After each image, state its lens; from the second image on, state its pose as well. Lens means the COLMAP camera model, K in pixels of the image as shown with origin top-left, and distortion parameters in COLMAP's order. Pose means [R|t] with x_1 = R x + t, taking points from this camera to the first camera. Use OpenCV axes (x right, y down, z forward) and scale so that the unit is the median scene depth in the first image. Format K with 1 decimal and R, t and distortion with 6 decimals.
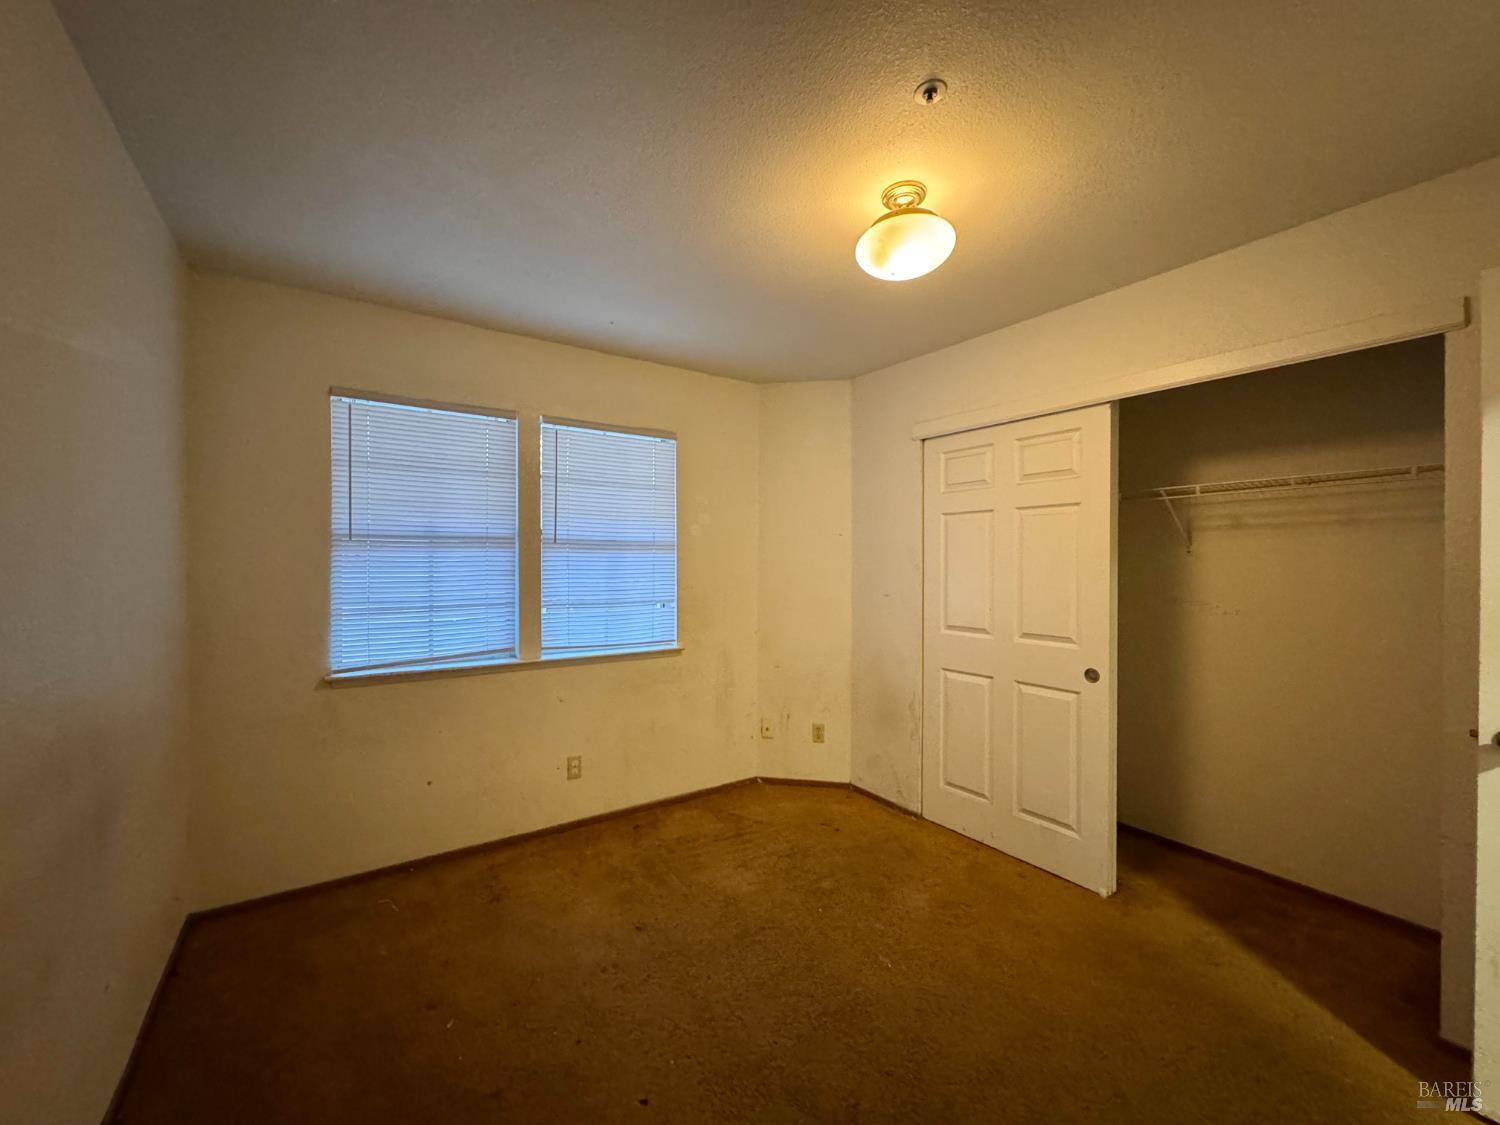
lens RADIAL K [[594.3, 0, 751.5], [0, 594.3, 563.3], [0, 0, 1]] dist [-0.001644, 0.000079]
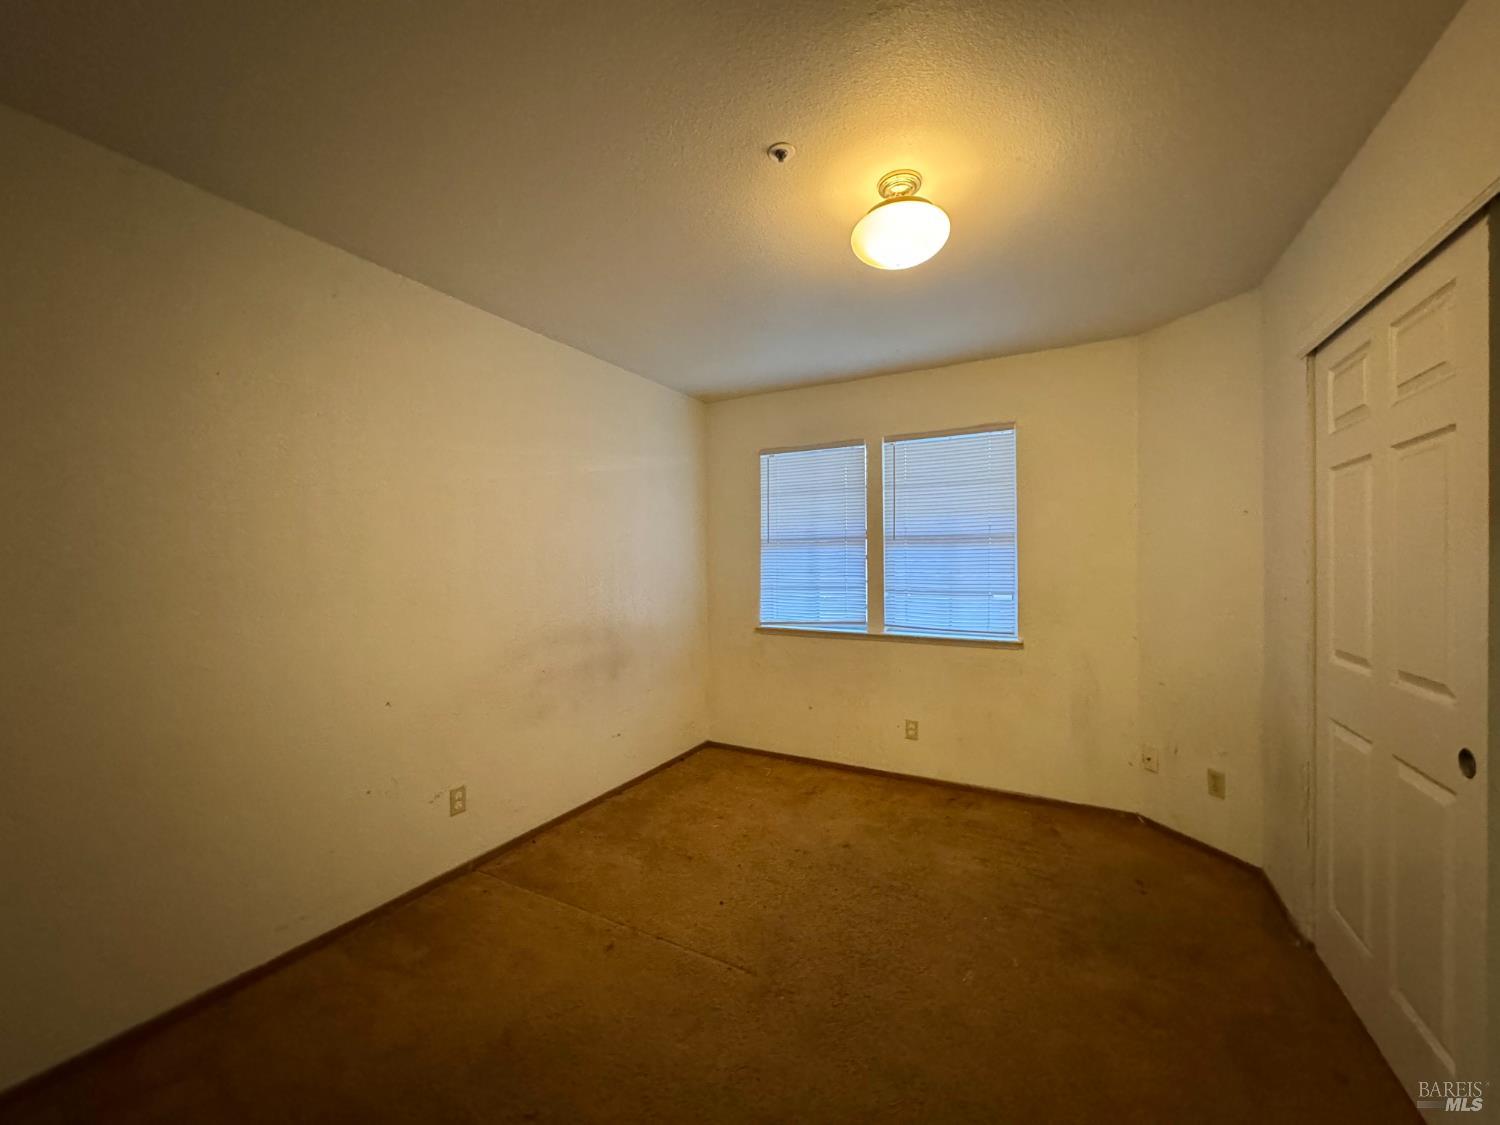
lens RADIAL K [[603.2, 0, 750.0], [0, 603.2, 562.5], [0, 0, 1]] dist [0.019601, 0.000023]
pose [[0.450352, -0.003111, -0.892846, 0.644163], [0.007460, 0.999972, 0.000279, 0.010864], [0.892820, -0.006786, 0.450362, 0.183534]]
